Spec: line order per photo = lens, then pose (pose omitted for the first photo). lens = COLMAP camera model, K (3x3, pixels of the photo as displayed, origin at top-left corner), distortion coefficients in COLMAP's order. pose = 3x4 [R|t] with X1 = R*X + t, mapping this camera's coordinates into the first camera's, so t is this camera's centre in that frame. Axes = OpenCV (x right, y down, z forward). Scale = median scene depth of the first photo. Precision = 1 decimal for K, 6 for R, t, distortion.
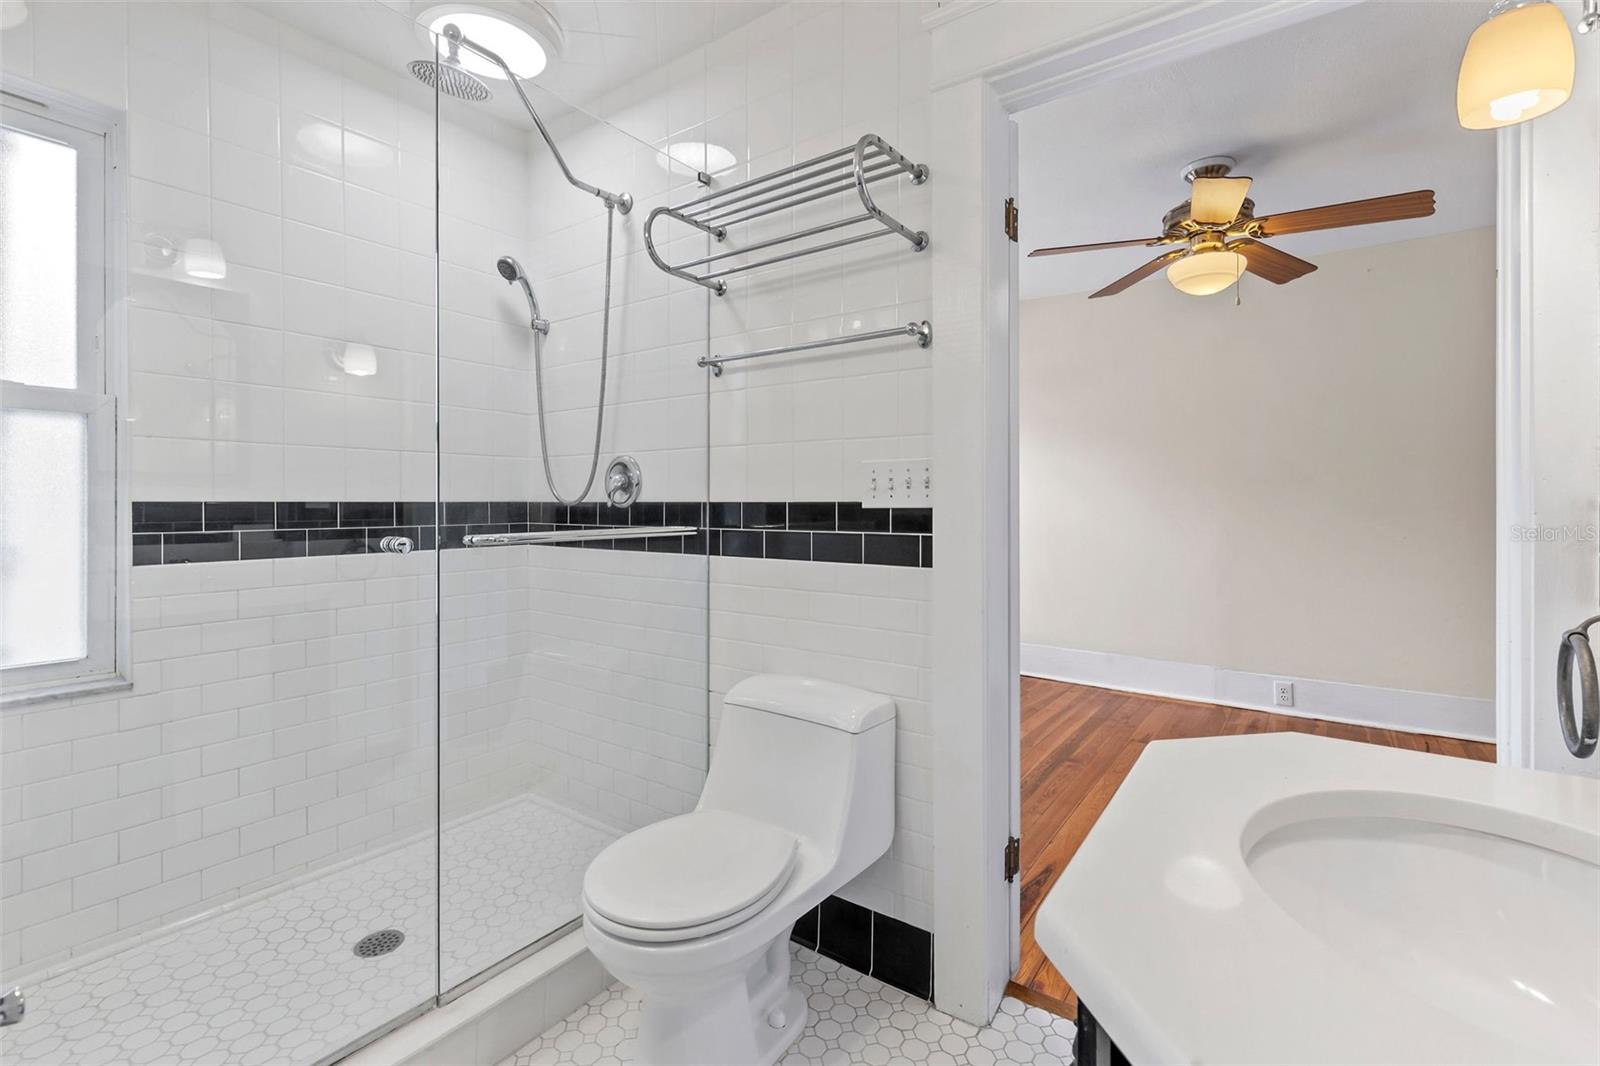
lens RADIAL K [[720.0, 0, 796.5], [0, 720.0, 512.7], [0, 0, 1]] dist [0.005994, -0.000253]
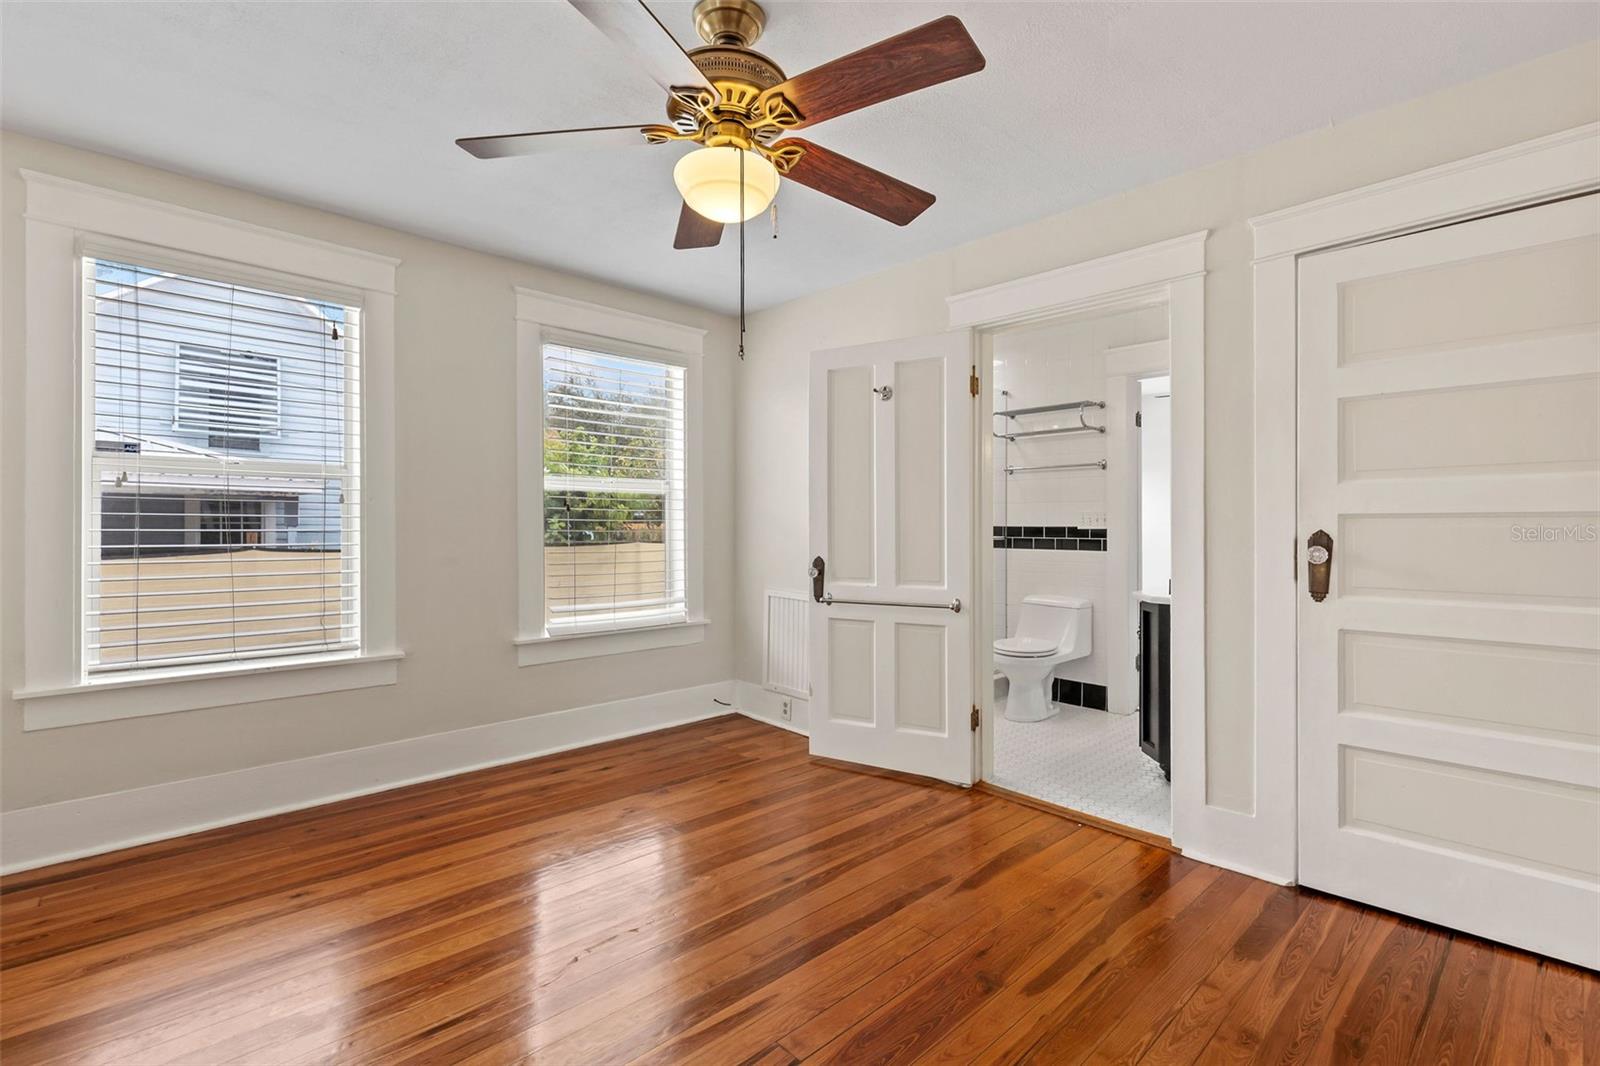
lens RADIAL K [[730.1, 0, 800.9], [0, 730.1, 528.2], [0, 0, 1]] dist [0.012746, -0.000319]
pose [[0.982978, -0.002417, -0.183708, -0.352088], [0.002414, 0.999997, -0.000237, -0.009389], [0.183708, -0.000210, 0.982981, -1.543753]]
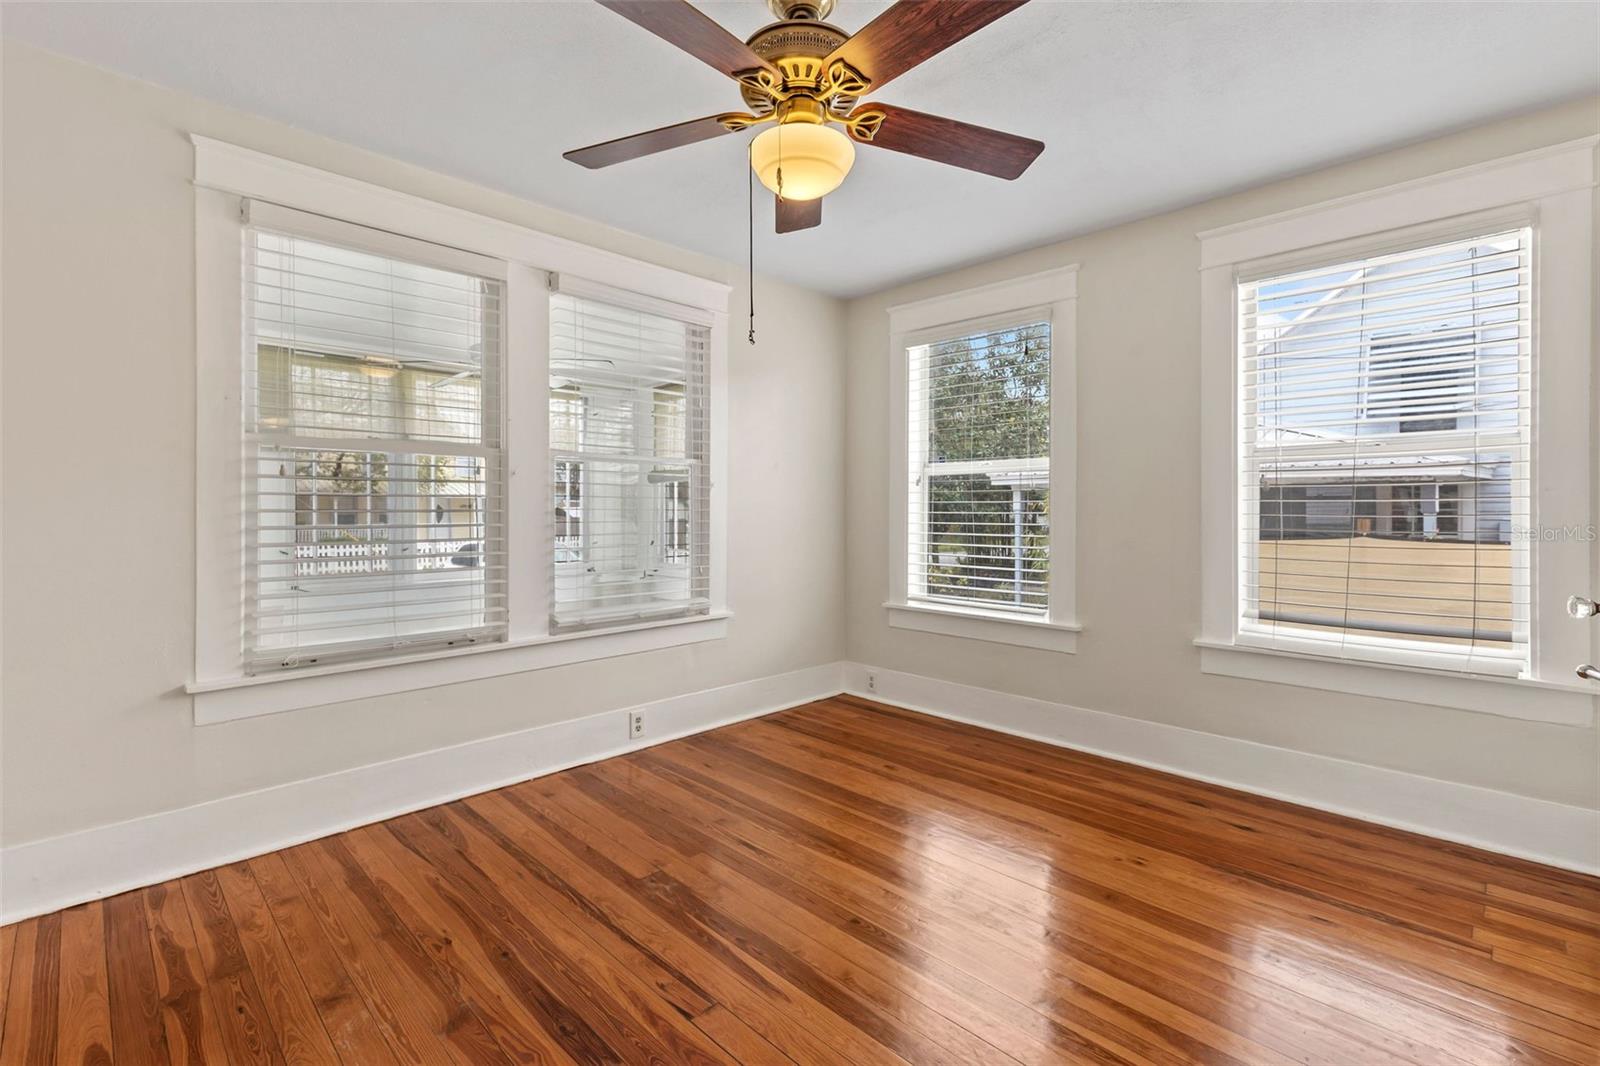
lens RADIAL K [[720.0, 0, 796.5], [0, 720.0, 512.7], [0, 0, 1]] dist [0.005994, -0.000253]
pose [[-0.162219, -0.004915, -0.986743, 0.272693], [-0.004127, 0.999982, -0.004303, 0.001935], [0.986746, 0.003375, -0.162236, -0.528578]]
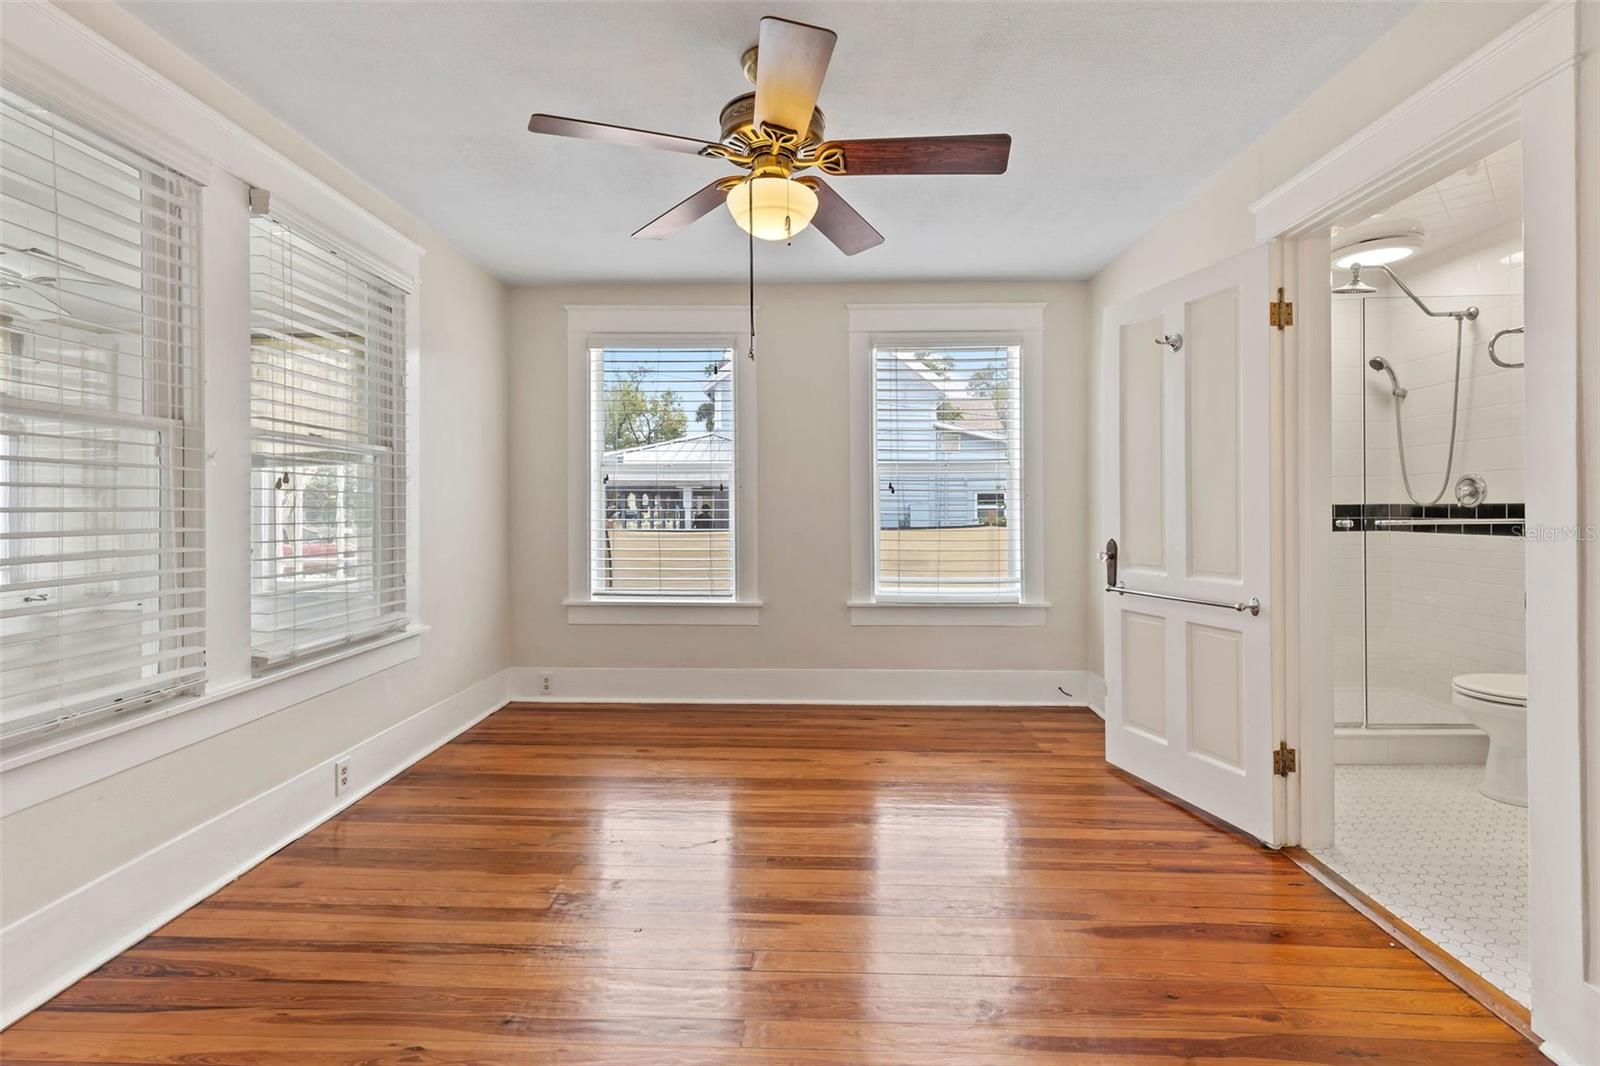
lens RADIAL K [[720.0, 0, 796.5], [0, 720.0, 512.7], [0, 0, 1]] dist [0.005994, -0.000253]
pose [[0.562669, -0.001851, -0.826680, 0.261850], [0.002757, 0.999996, -0.000362, 0.001697], [0.826678, -0.002075, 0.562672, -1.222163]]
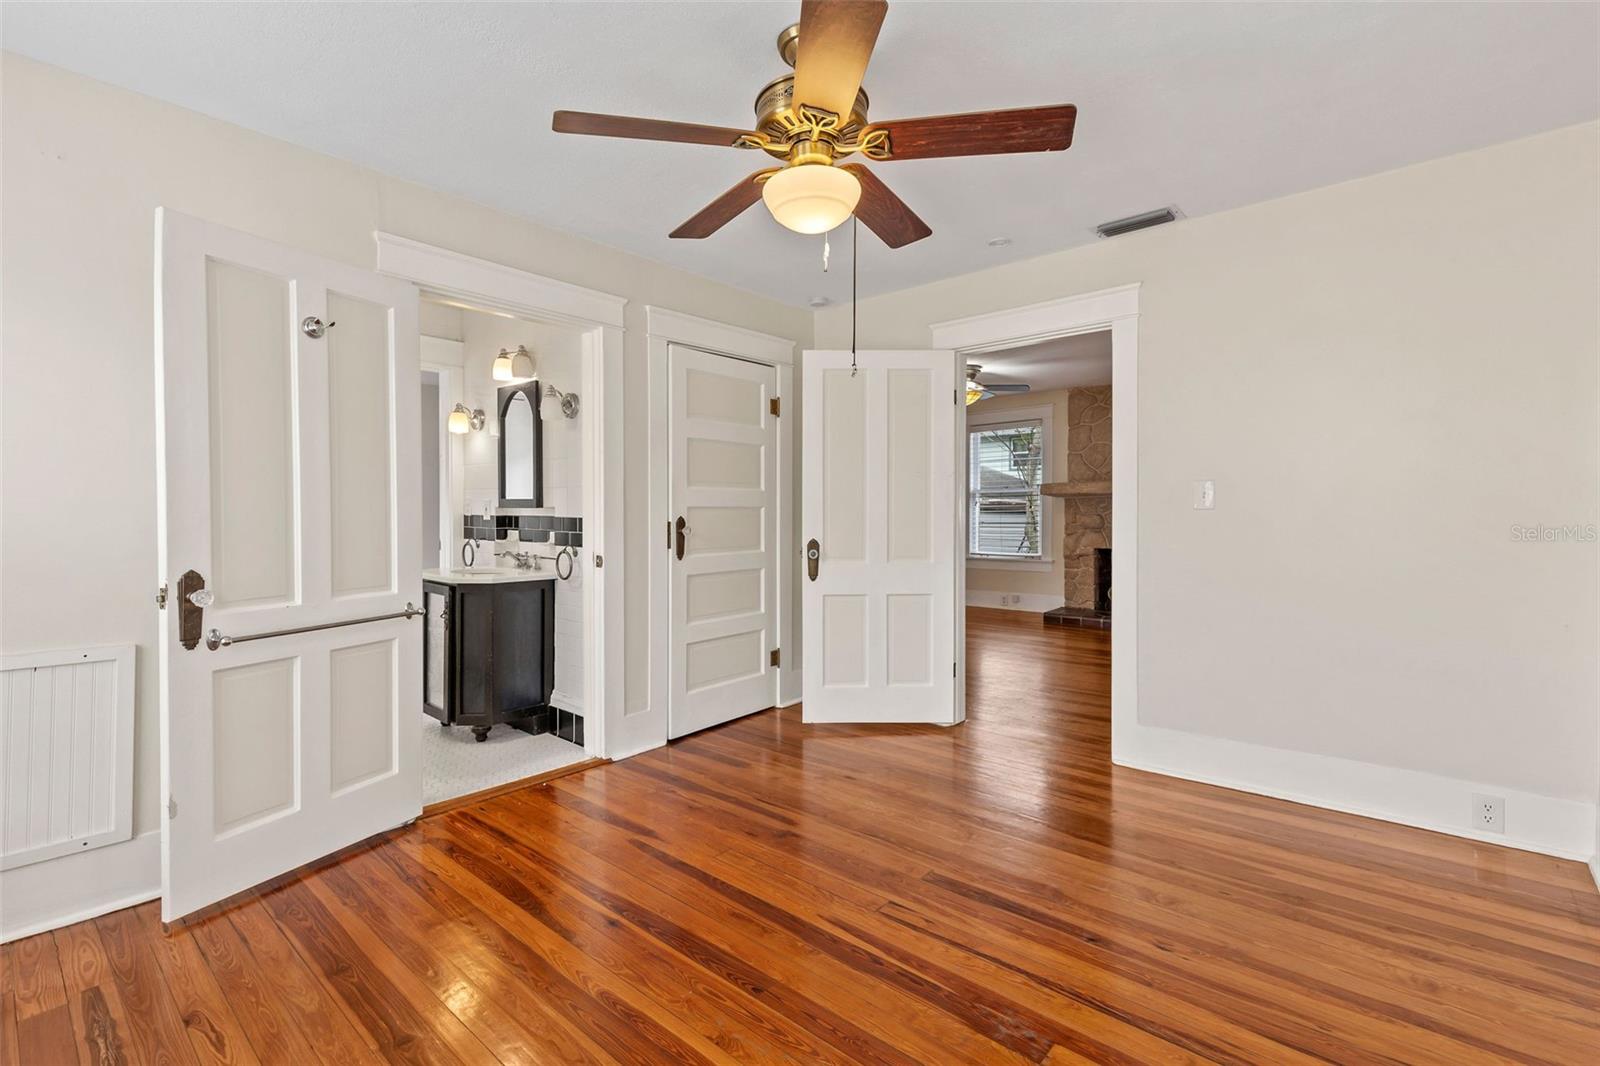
lens RADIAL K [[722.6, 0, 800.5], [0, 722.6, 527.8], [0, 0, 1]] dist [0.005846, -0.000351]
pose [[0.092931, -0.028110, 0.995276, -1.565354], [0.005420, 0.999601, 0.027726, -0.024391], [-0.995658, 0.002818, 0.093046, -0.741690]]
